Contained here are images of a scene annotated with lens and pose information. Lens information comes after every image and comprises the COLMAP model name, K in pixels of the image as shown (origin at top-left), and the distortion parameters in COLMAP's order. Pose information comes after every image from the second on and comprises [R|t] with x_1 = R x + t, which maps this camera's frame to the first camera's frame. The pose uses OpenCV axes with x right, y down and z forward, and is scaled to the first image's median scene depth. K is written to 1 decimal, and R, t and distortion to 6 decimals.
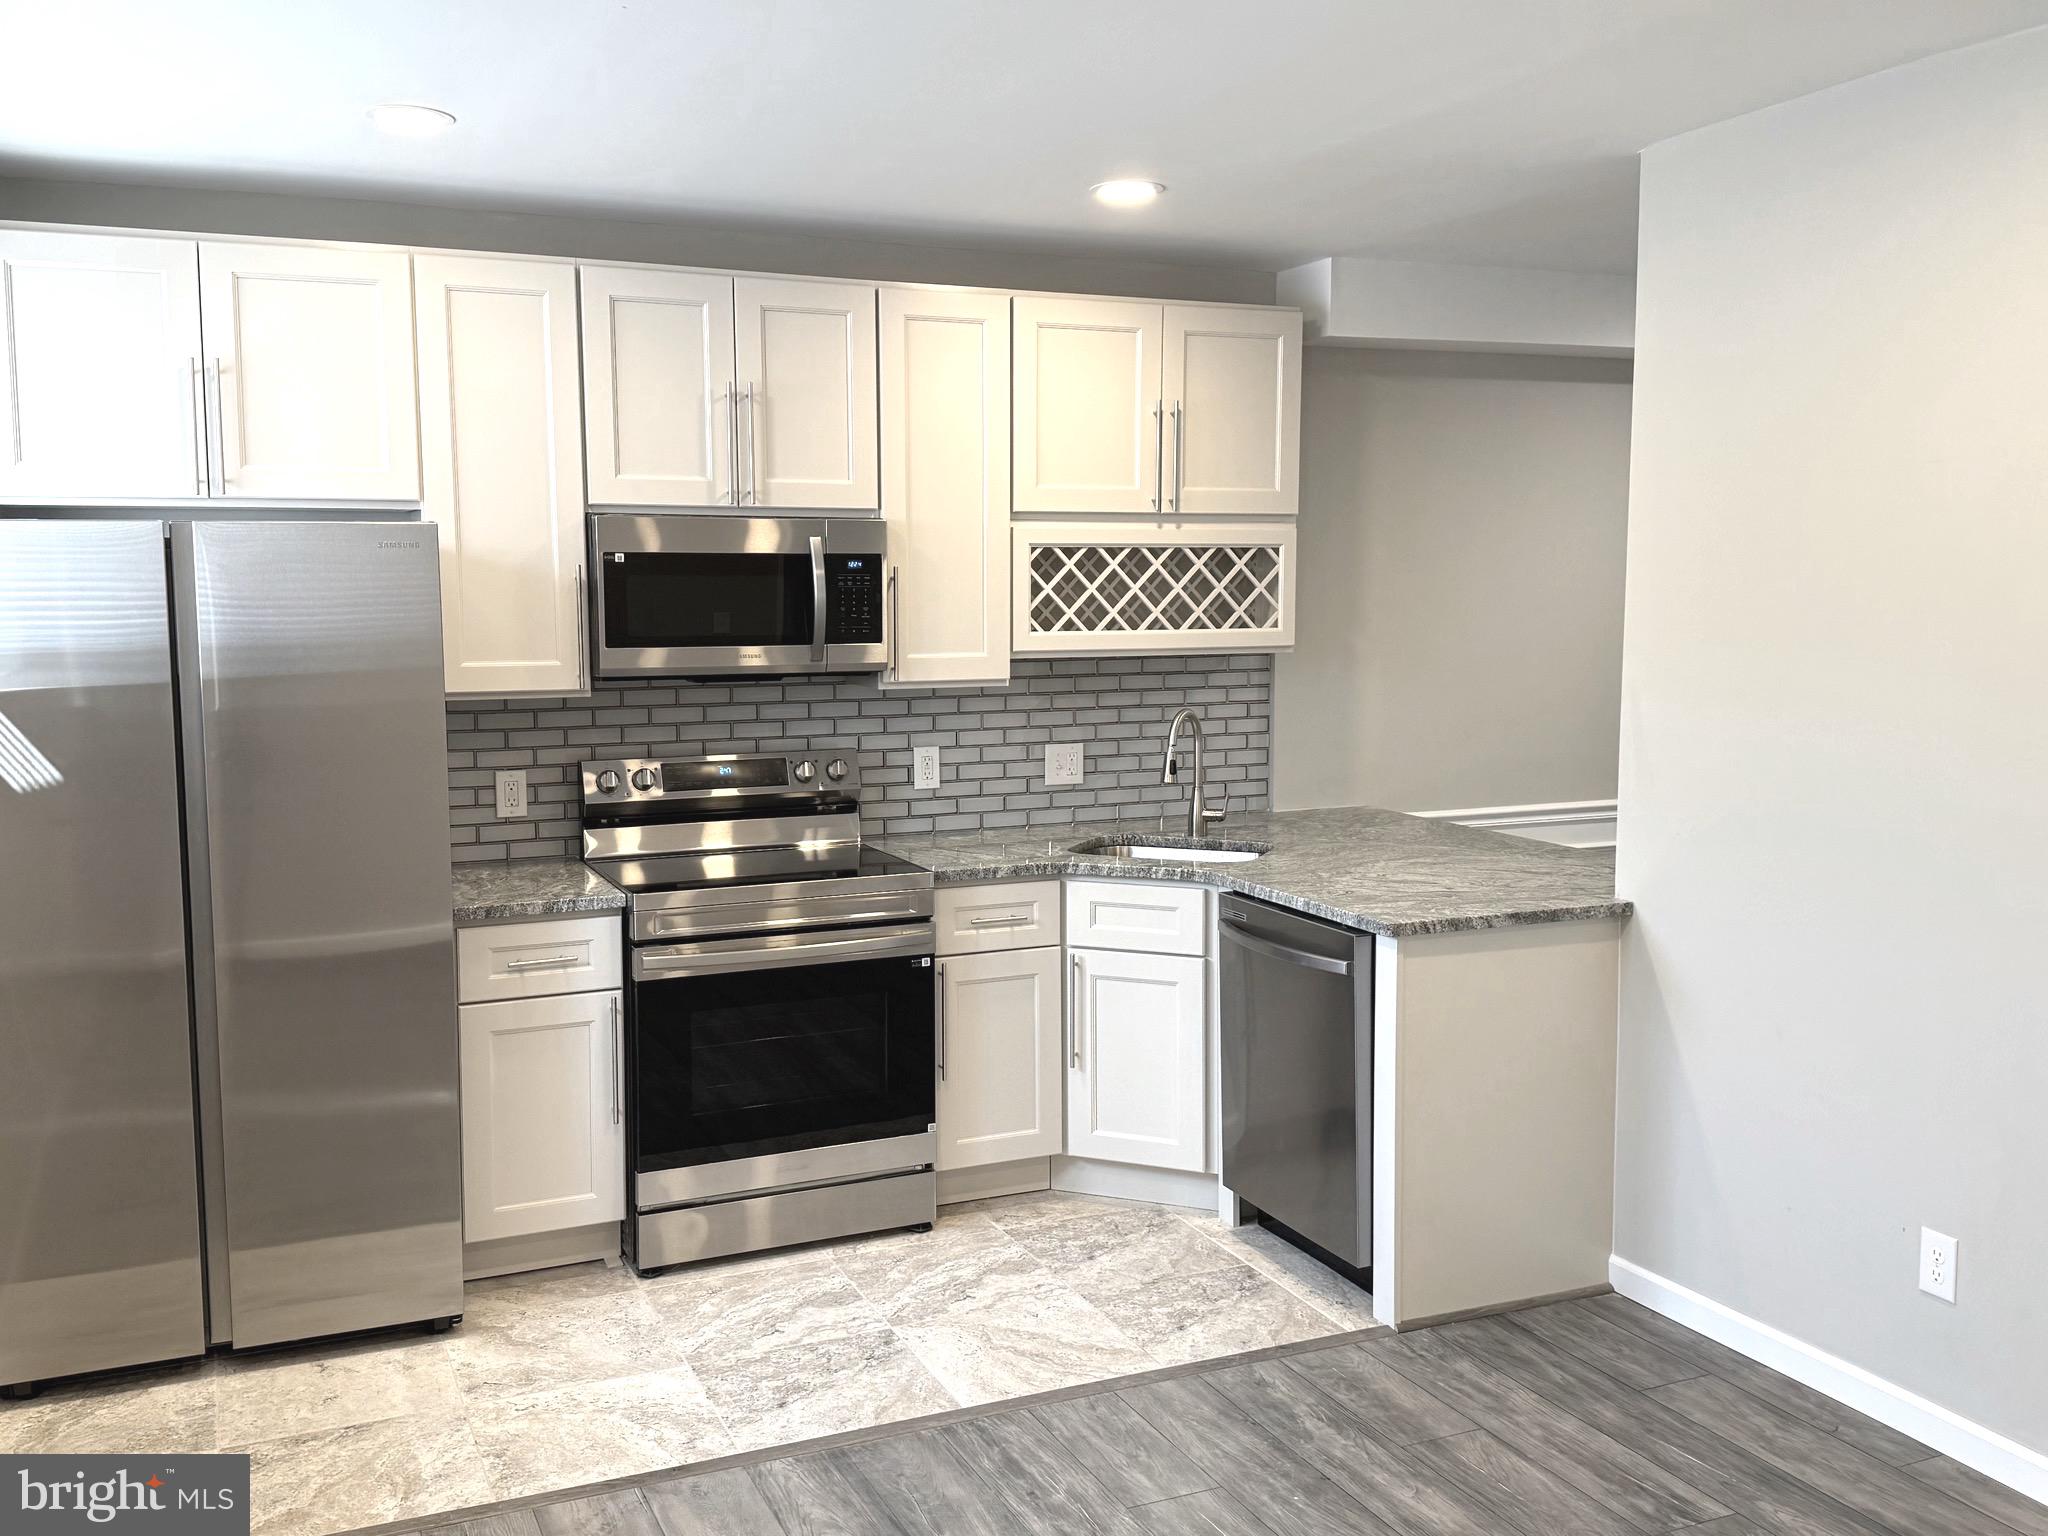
lens RADIAL K [[1821.6, 0, 1019.0], [0, 1821.6, 761.0], [0, 0, 1]] dist [0.062099, -0.115608]
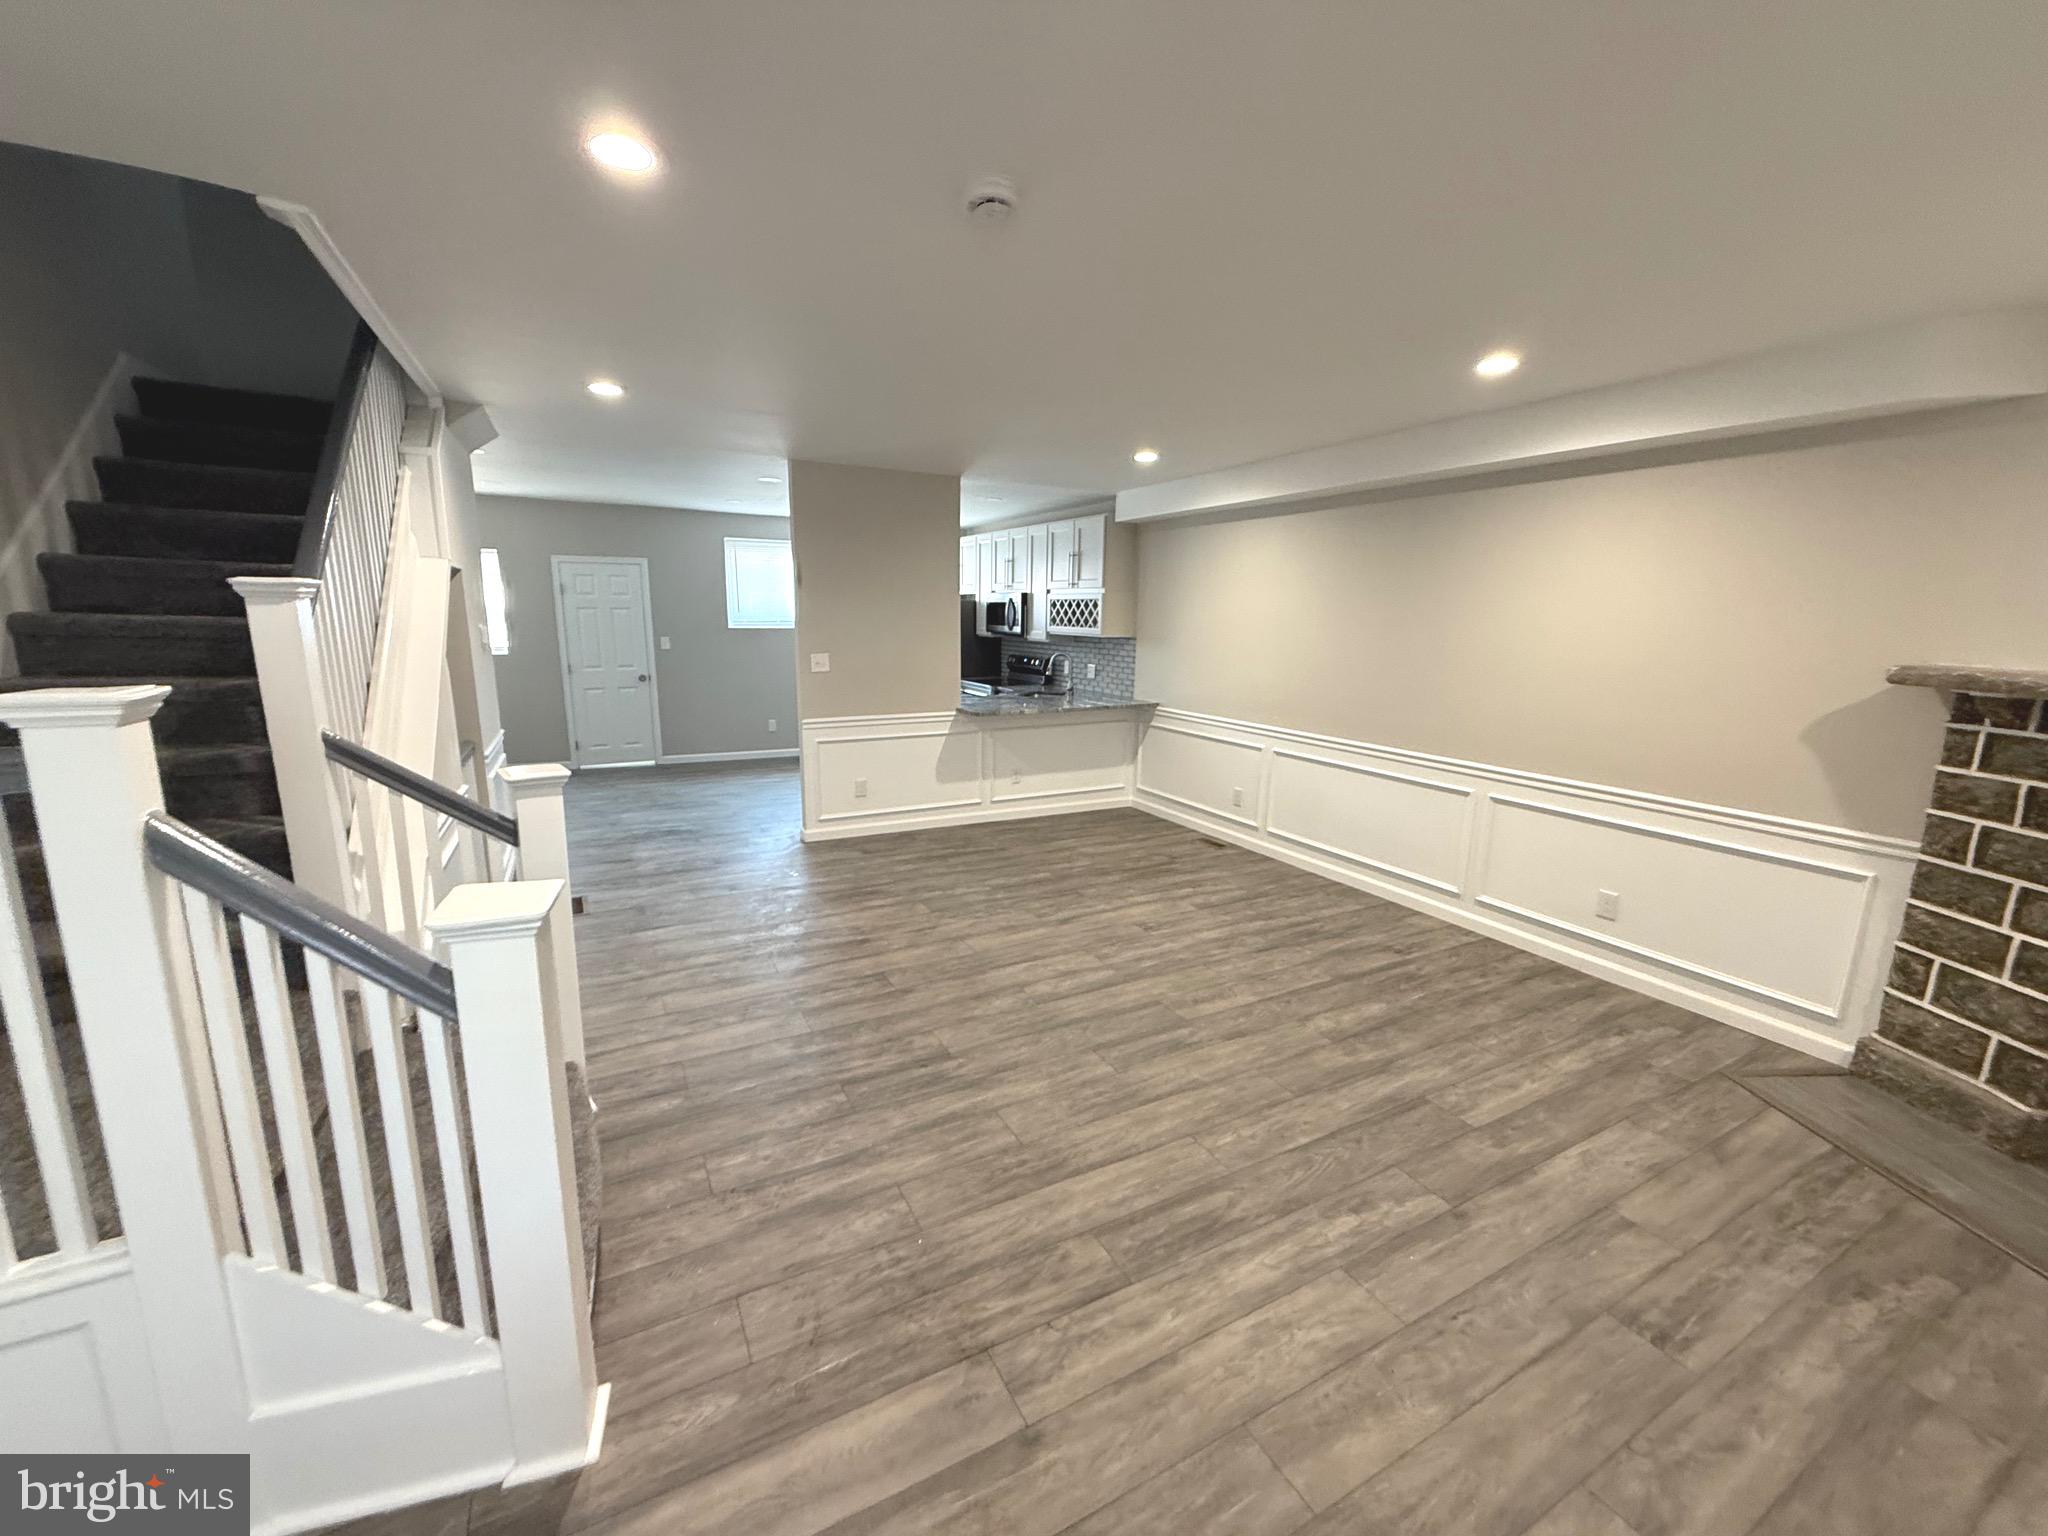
lens RADIAL K [[815.2, 0, 1014.1], [0, 815.2, 768.6], [0, 0, 1]] dist [0.000462, -0.000251]
pose [[0.068473, 0.195900, -0.978230, 1.718380], [-0.110591, 0.975979, 0.187708, -0.100915], [0.991504, 0.095330, 0.088493, 0.937777]]
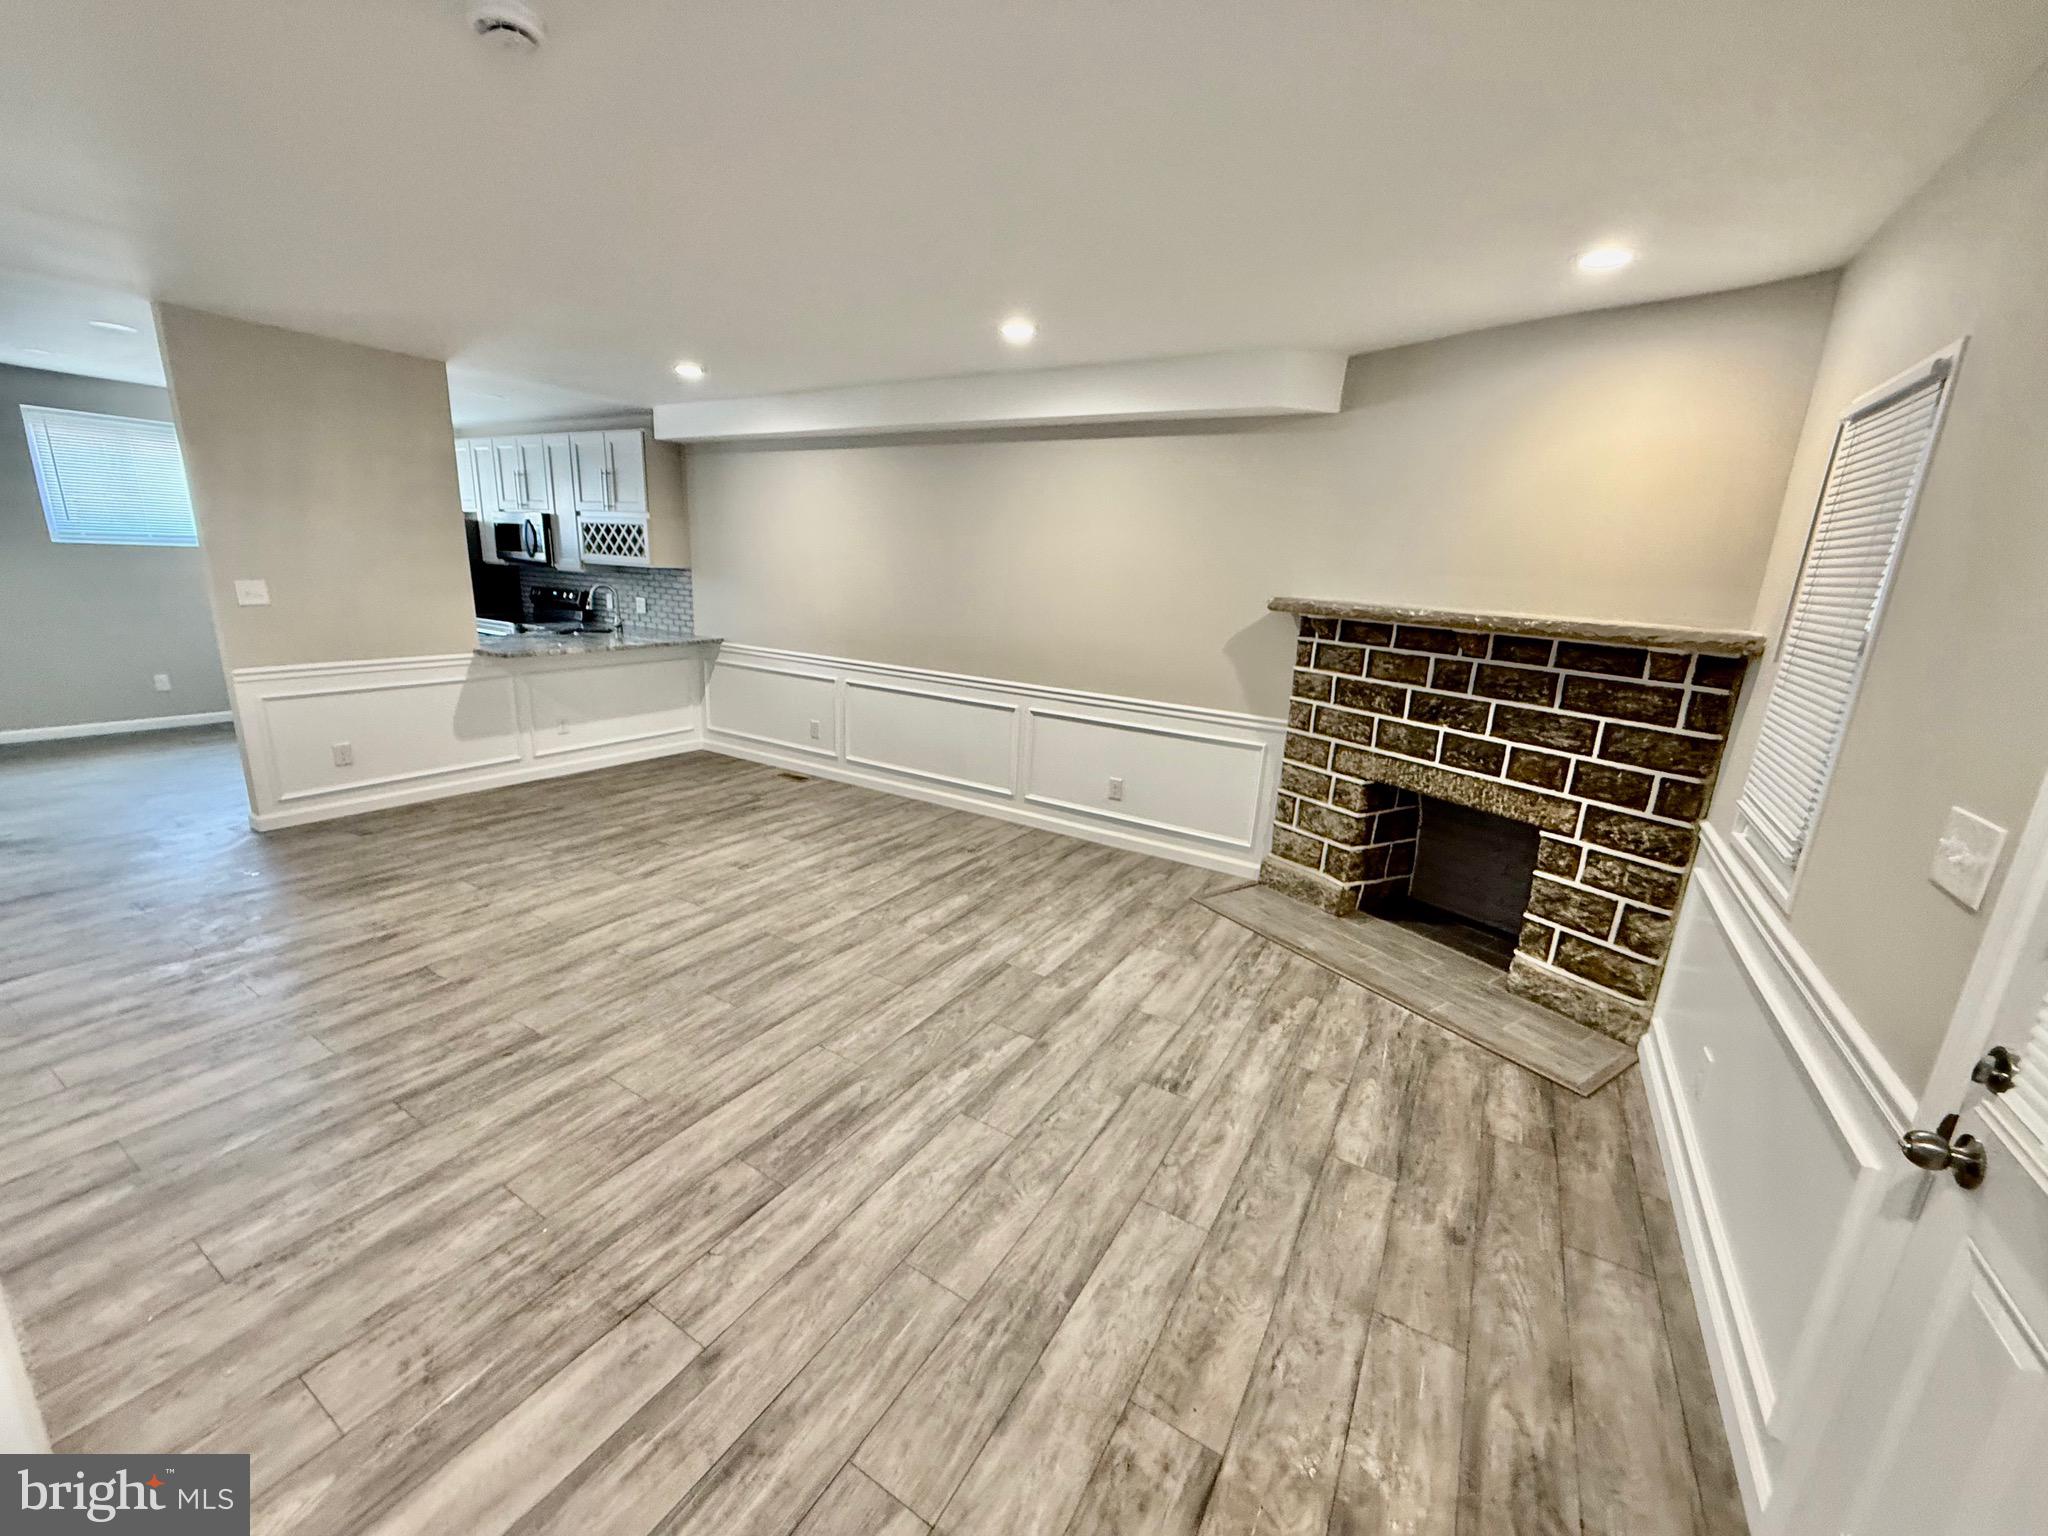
lens RADIAL K [[815.2, 0, 1016.4], [0, 815.2, 771.0], [0, 0, 1]] dist [0.000462, -0.000251]
pose [[0.566231, 0.236204, -0.789677, 1.729582], [-0.128726, 0.971645, 0.198332, -0.091386], [0.814133, -0.010650, 0.580581, 0.906699]]
